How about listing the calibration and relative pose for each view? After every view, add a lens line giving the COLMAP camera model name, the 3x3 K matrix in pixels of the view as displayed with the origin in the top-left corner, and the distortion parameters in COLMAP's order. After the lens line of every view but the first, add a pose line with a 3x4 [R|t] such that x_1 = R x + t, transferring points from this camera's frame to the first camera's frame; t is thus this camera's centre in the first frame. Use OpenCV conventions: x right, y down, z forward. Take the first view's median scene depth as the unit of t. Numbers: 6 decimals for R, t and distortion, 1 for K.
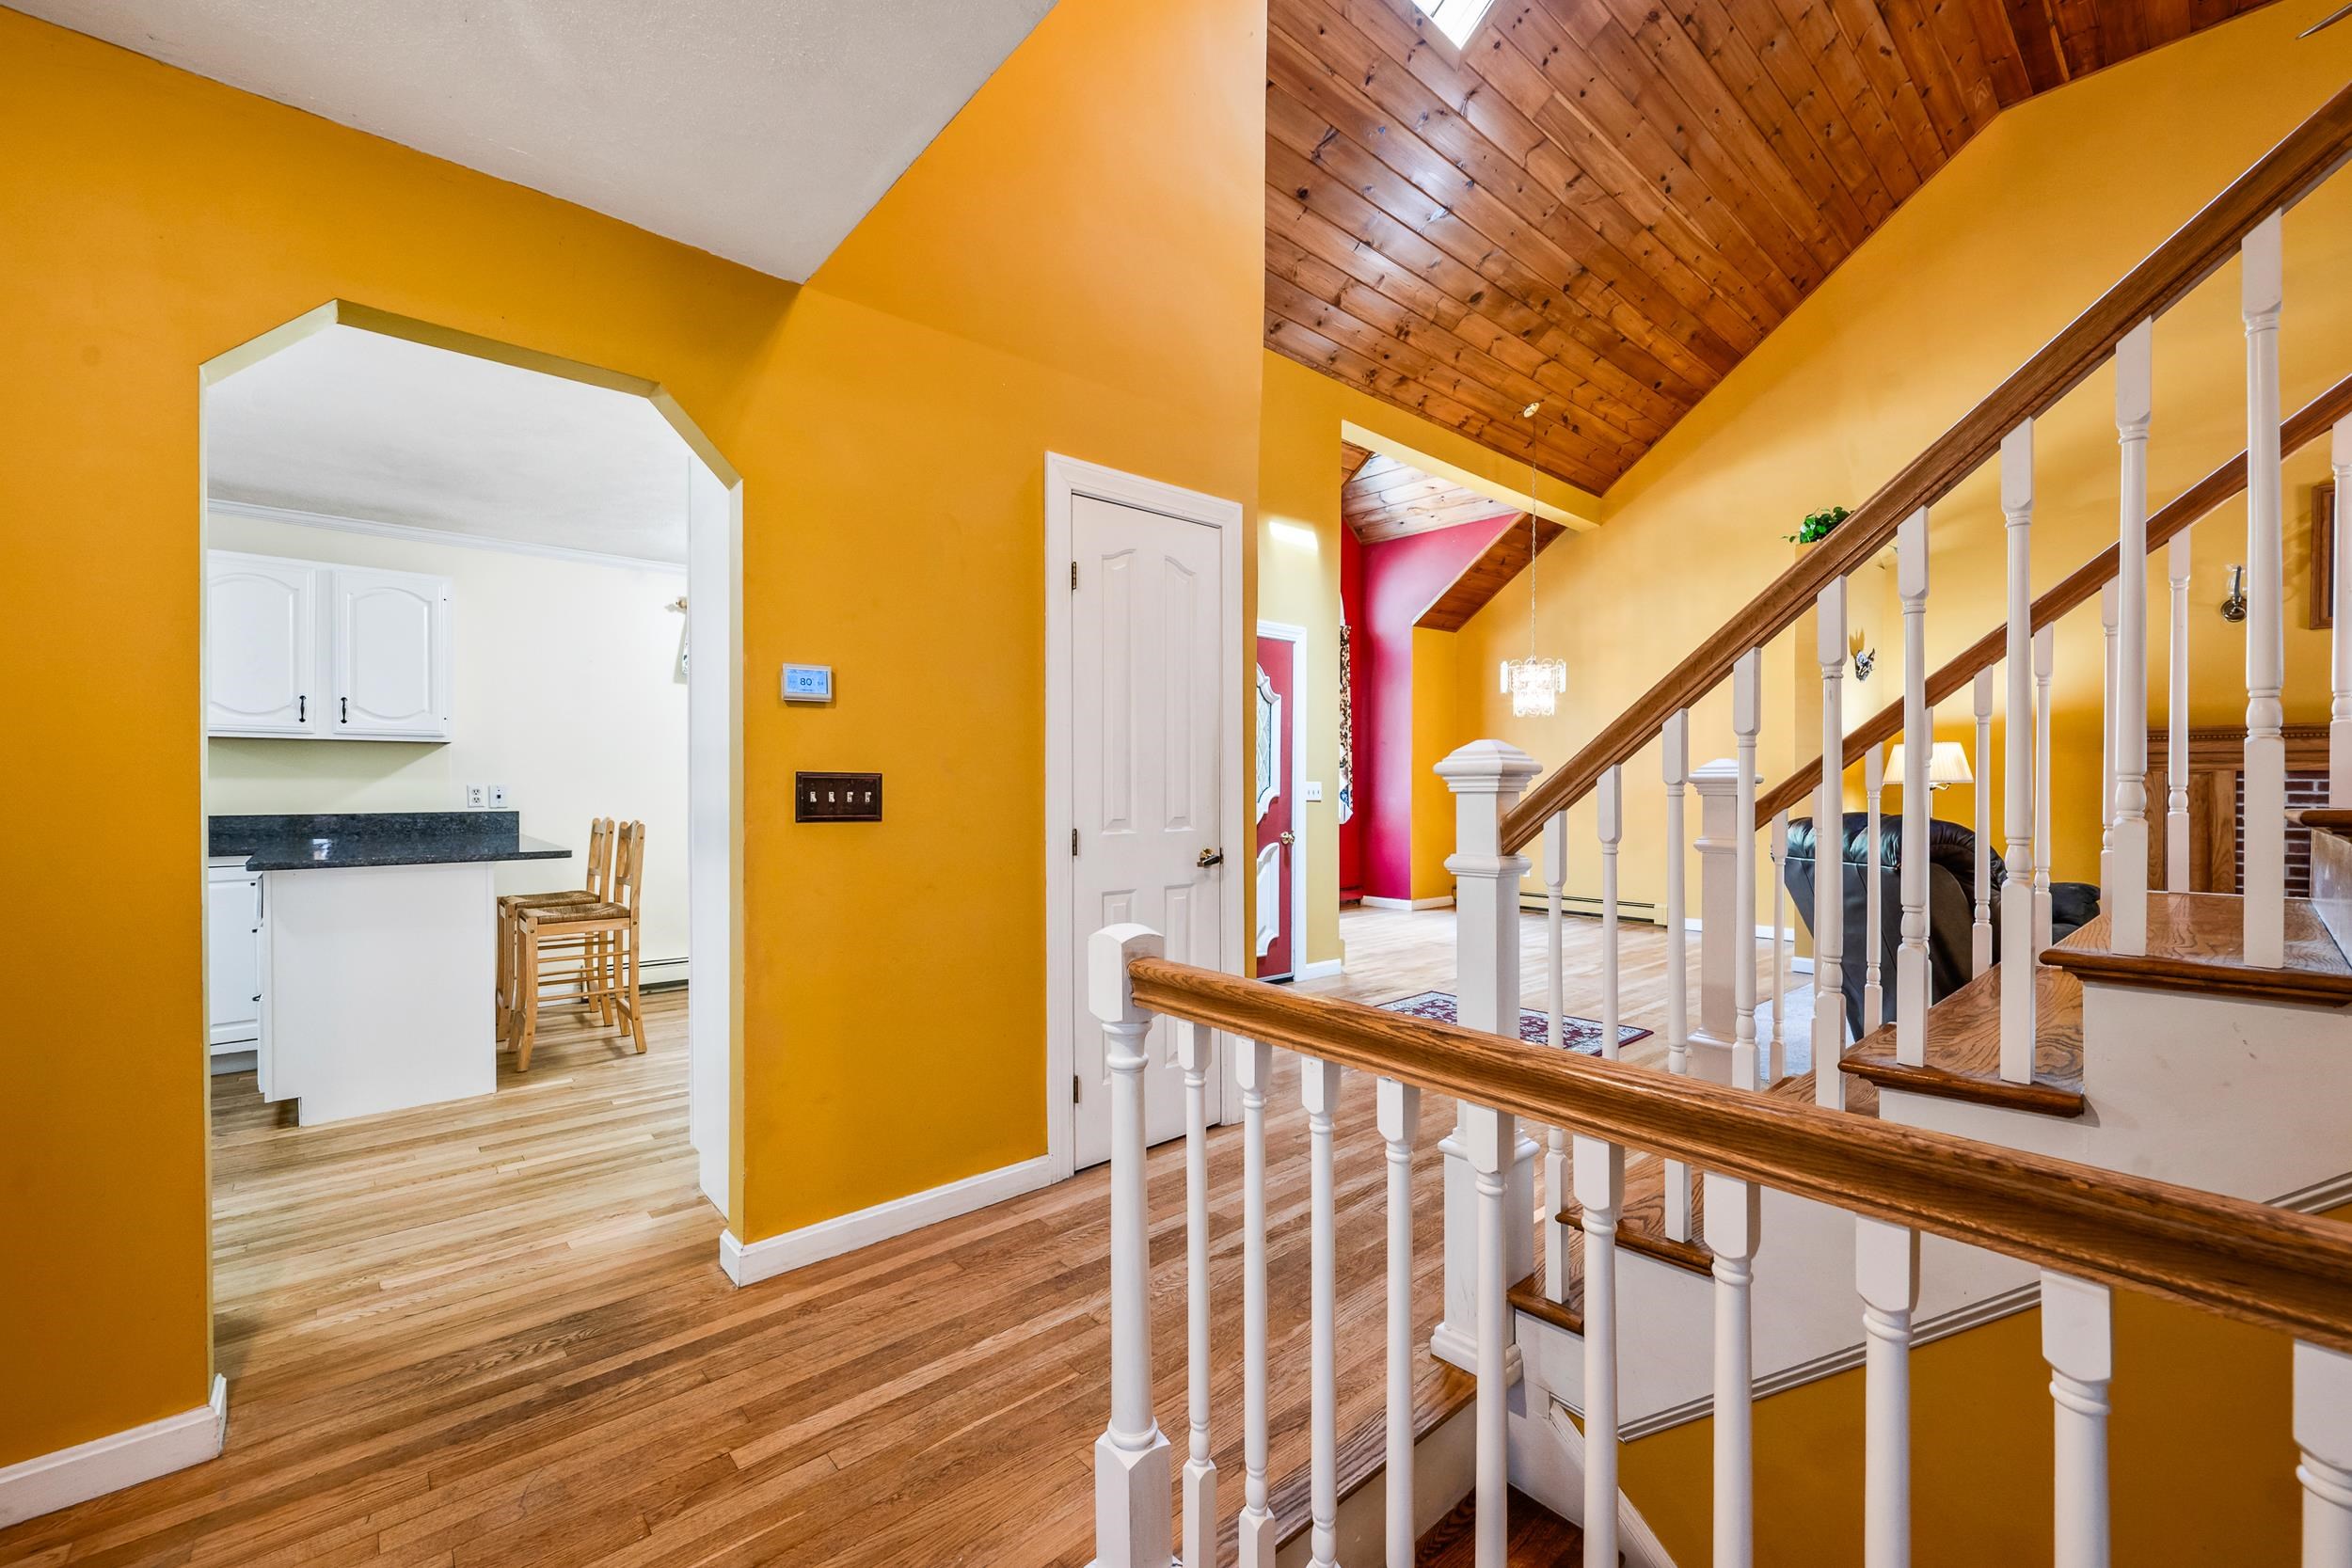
lens RADIAL K [[954.7, 0, 1176.7], [0, 954.7, 783.8], [0, 0, 1]] dist [0.002265, -0.001790]
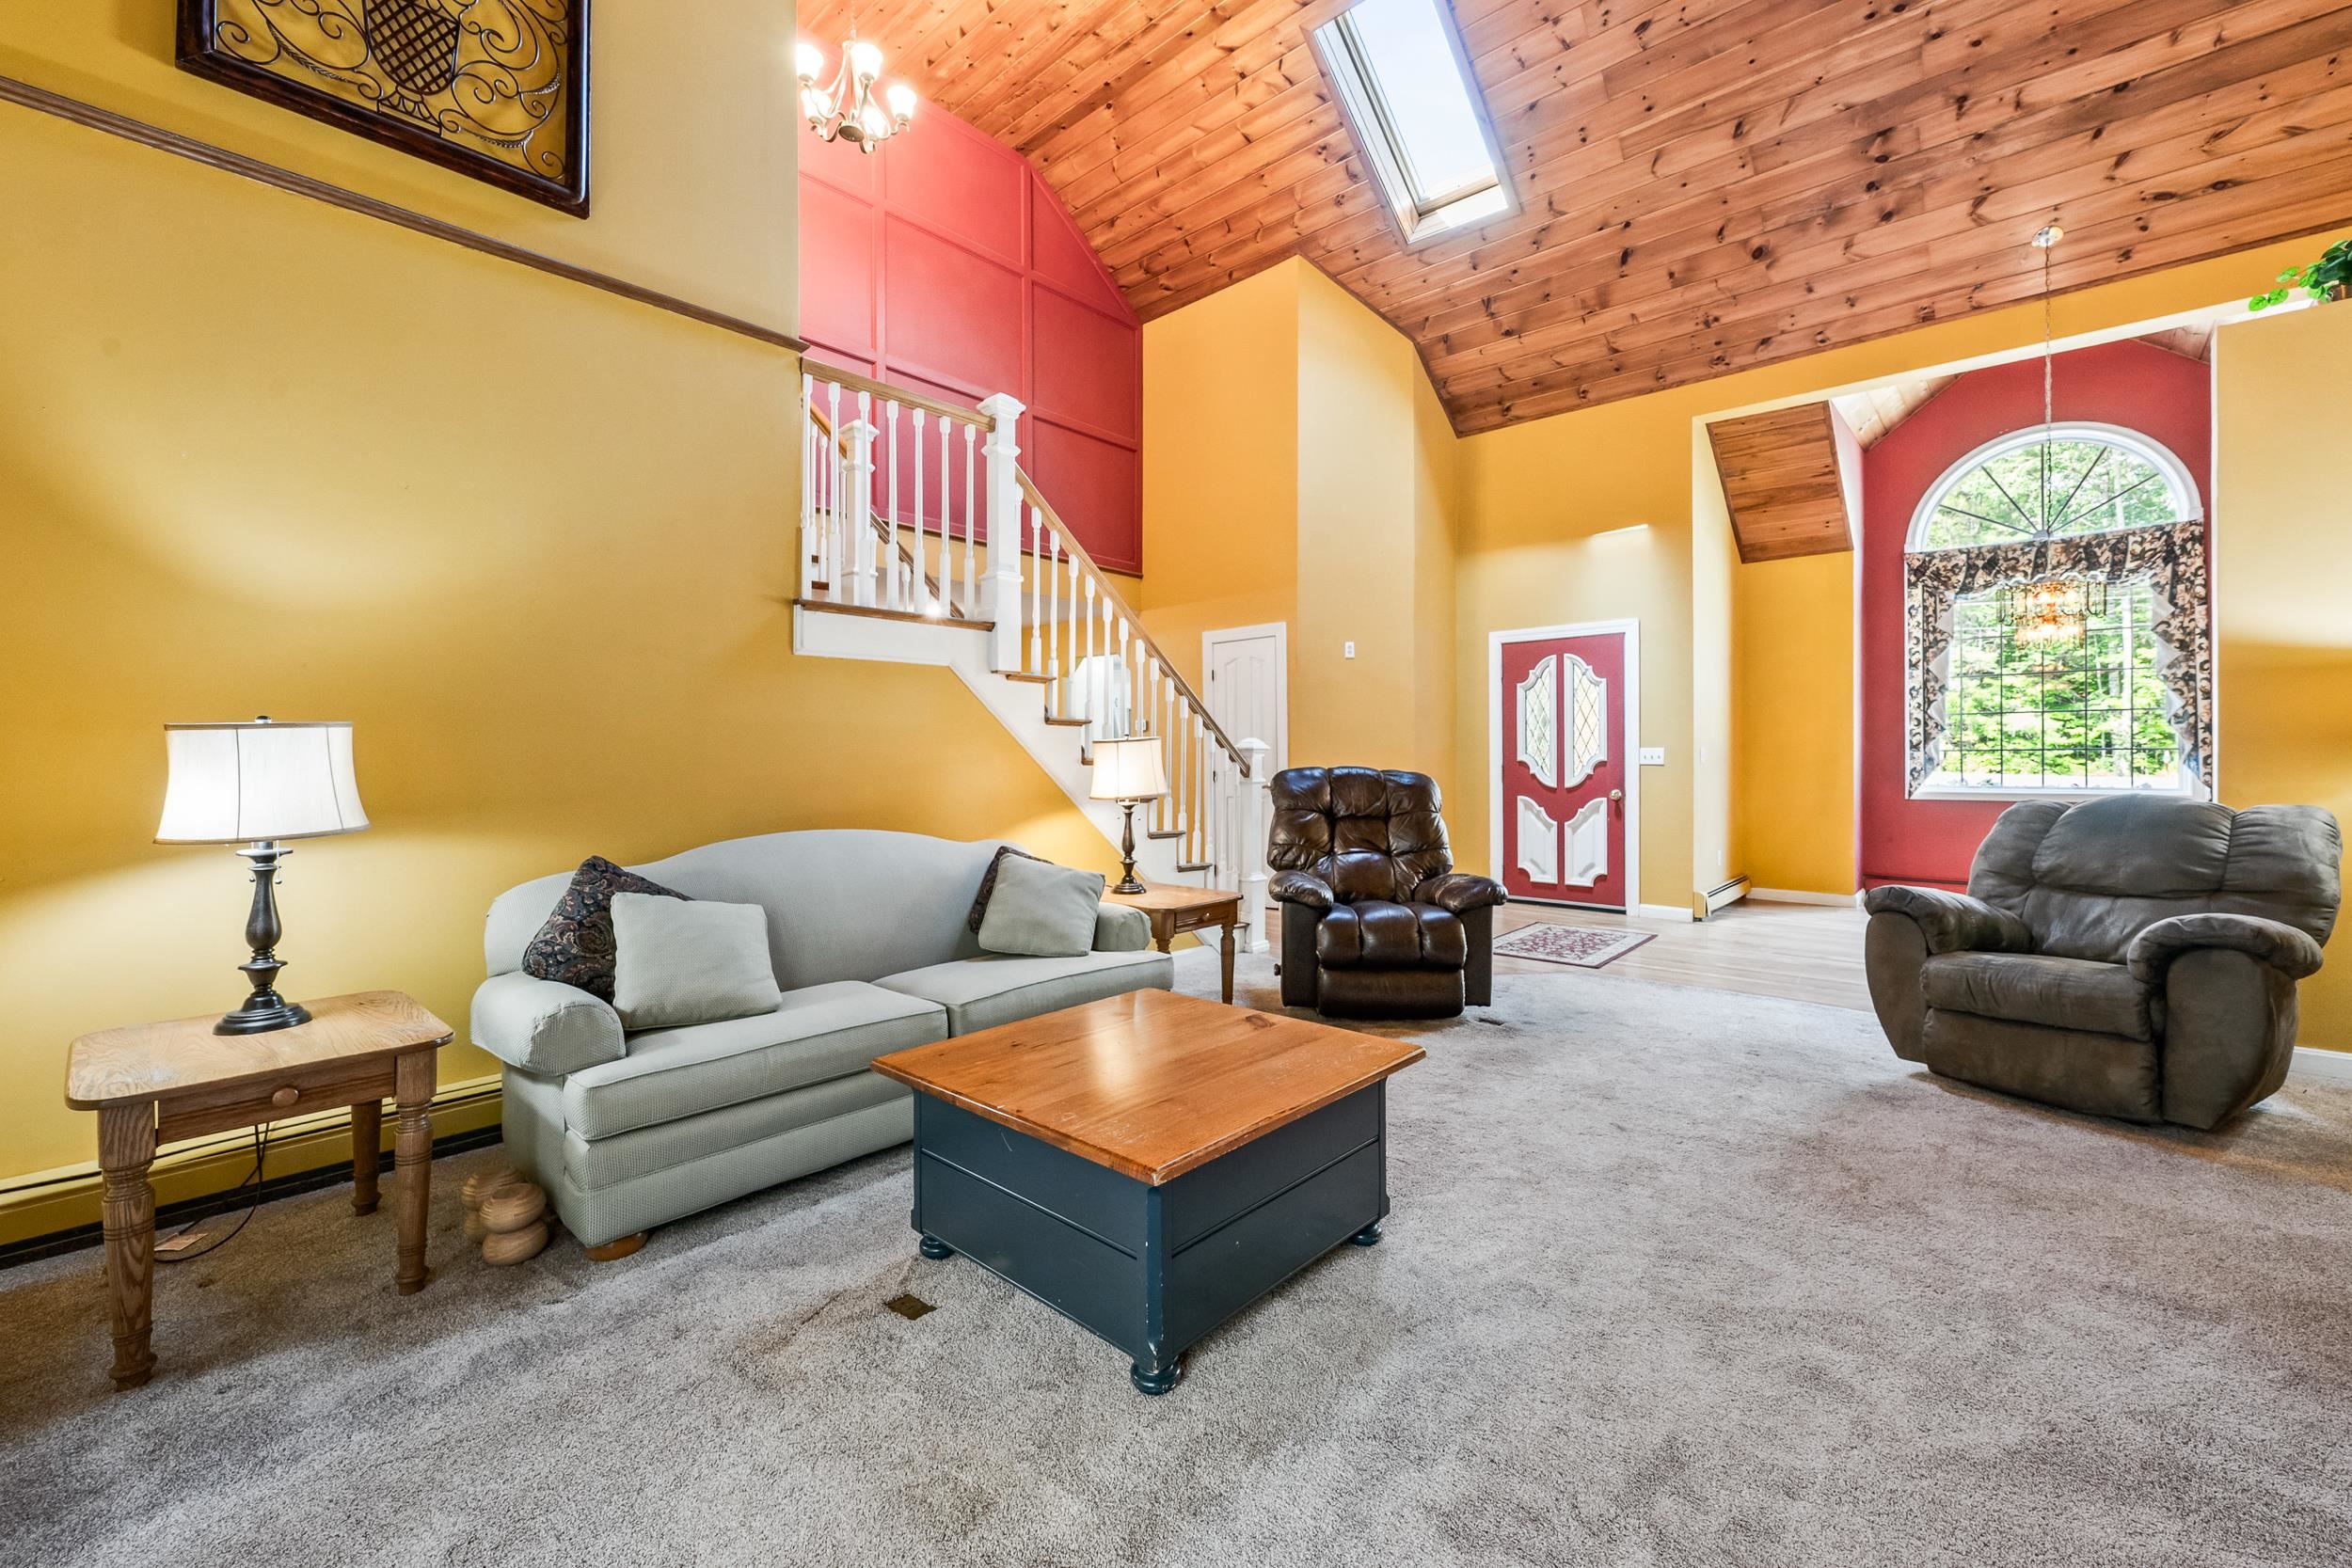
lens RADIAL K [[954.7, 0, 1206.8], [0, 954.7, 751.8], [0, 0, 1]] dist [0.002265, -0.001790]
pose [[0.132797, -0.009921, -0.991094, 0.942273], [0.006296, 0.999938, -0.009166, 0.006933], [0.991123, -0.005022, 0.132851, 0.240609]]
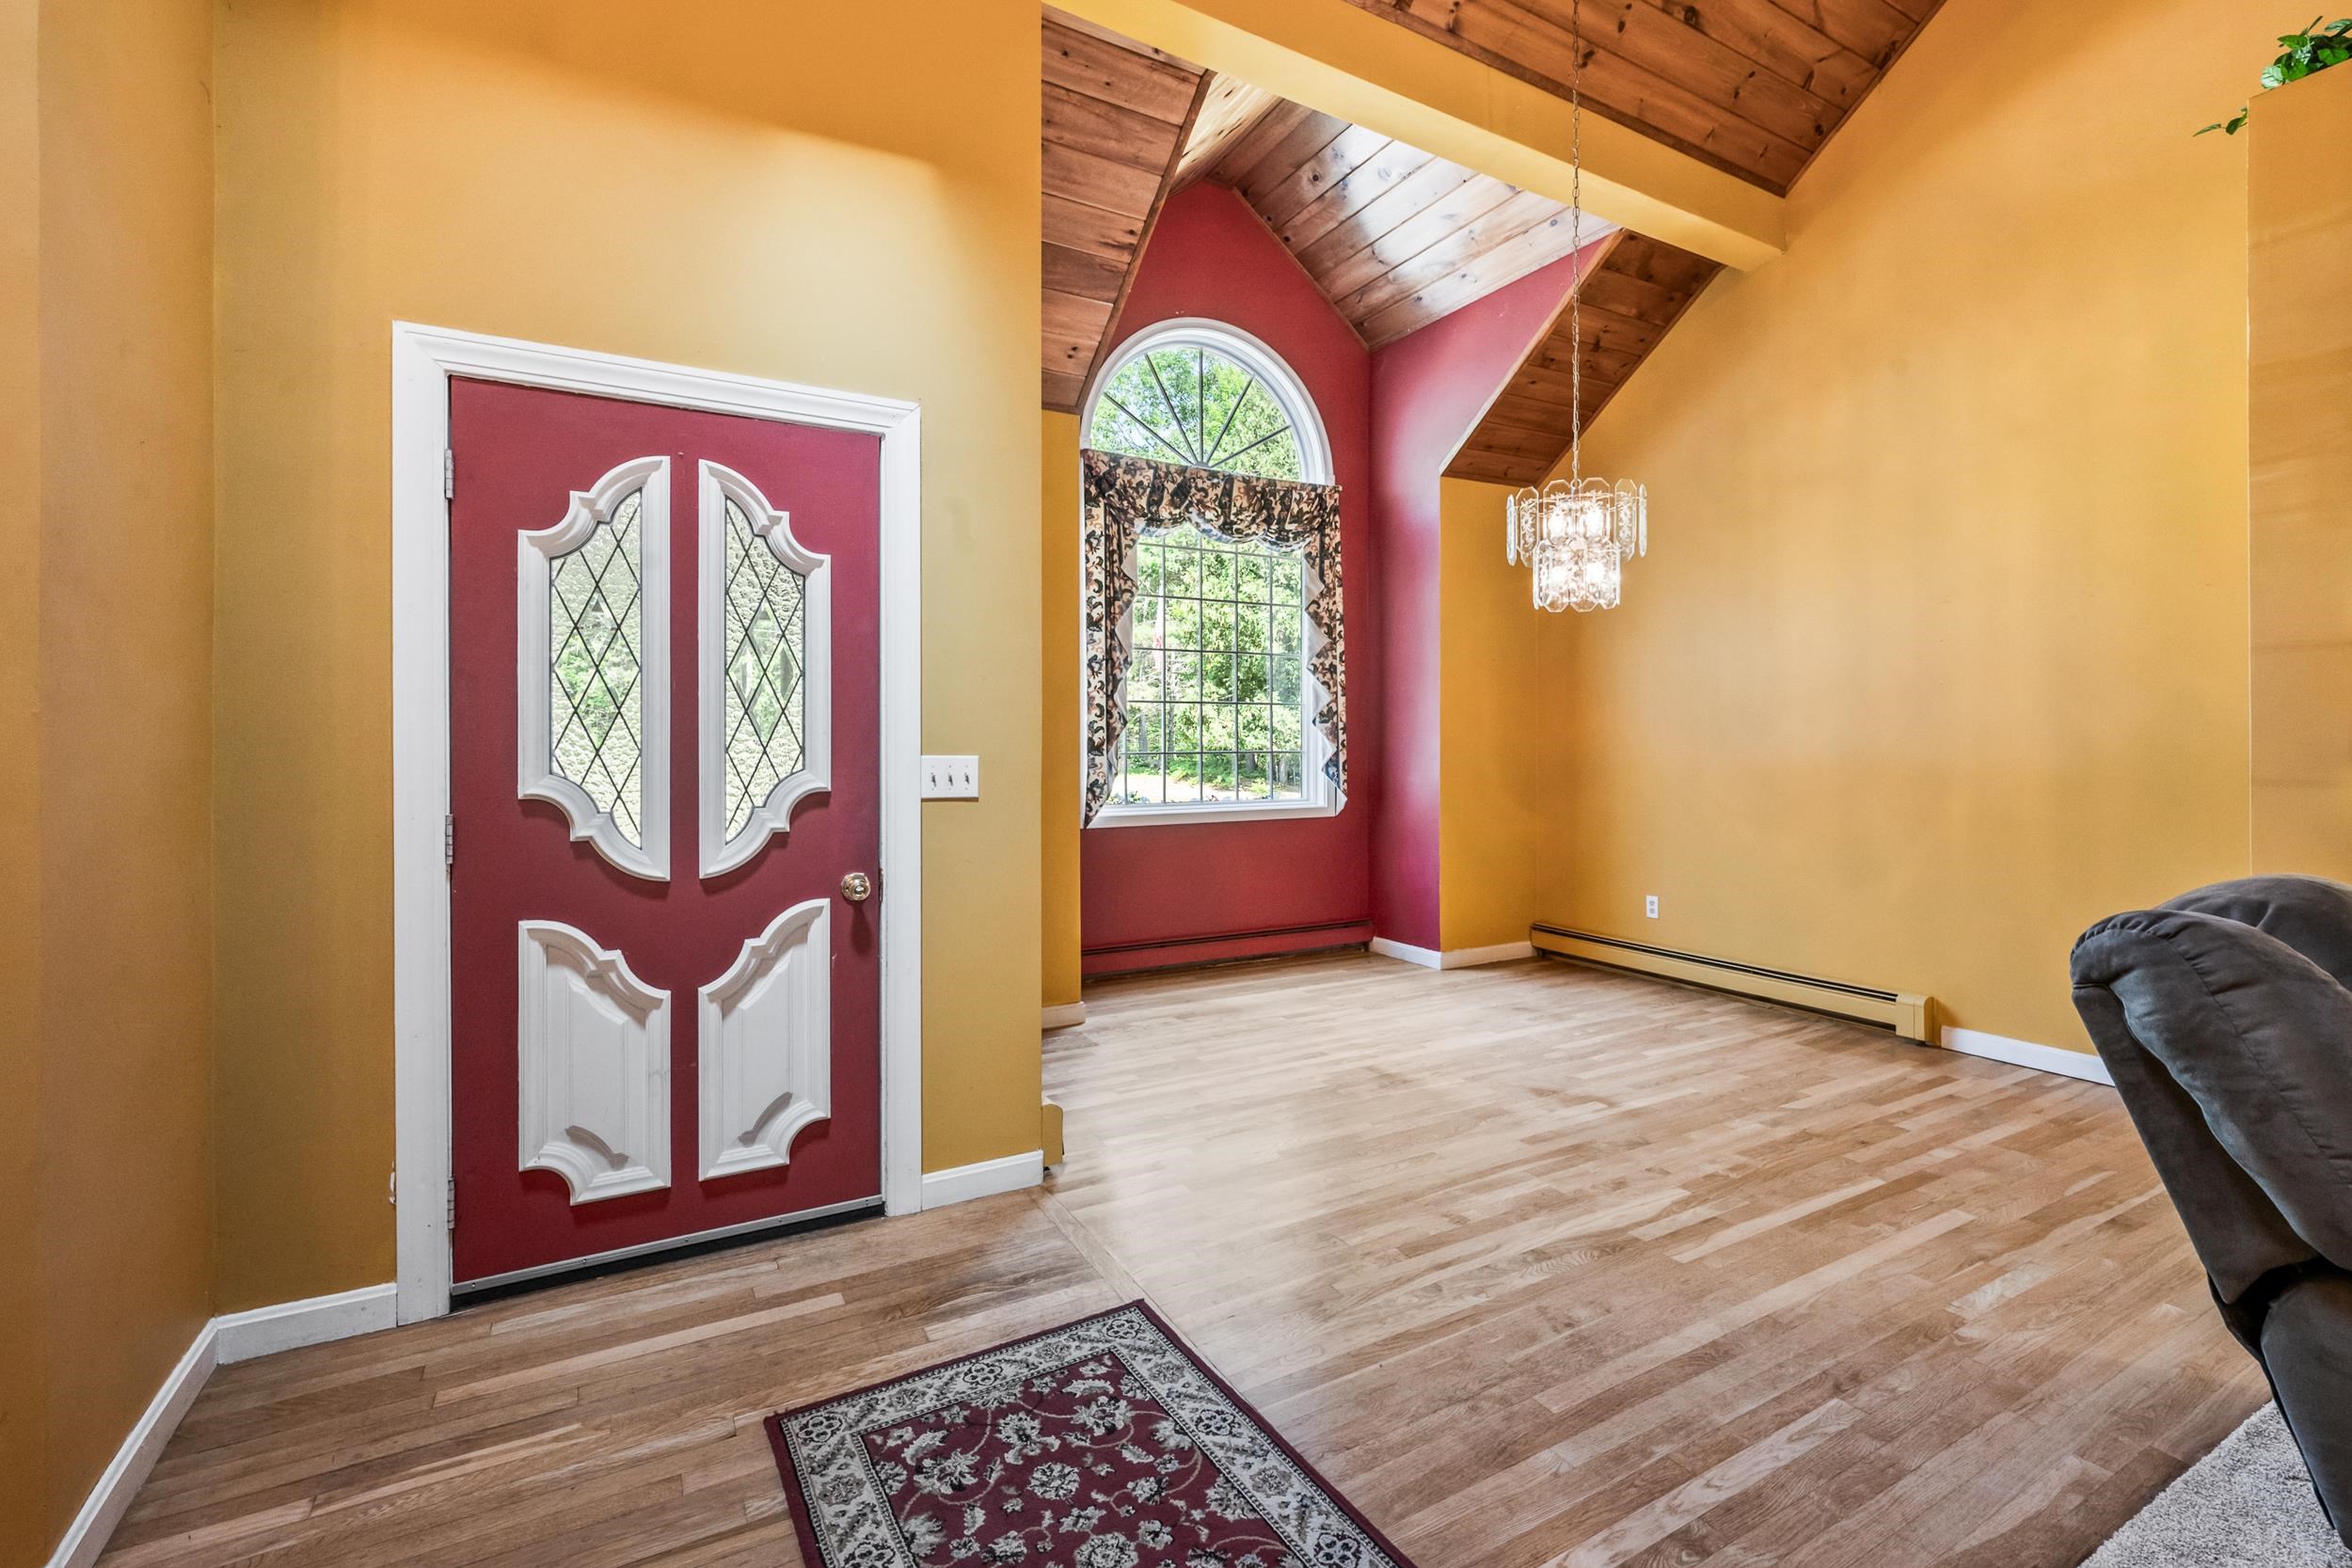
lens RADIAL K [[1026.4, 0, 1183.6], [0, 1026.4, 741.7], [0, 0, 1]] dist [0.000094, 0.000408]
pose [[0.977636, -0.006036, -0.210220, 0.269280], [0.005920, 0.999982, -0.001178, -0.006091], [0.210223, -0.000093, 0.977653, 0.432161]]
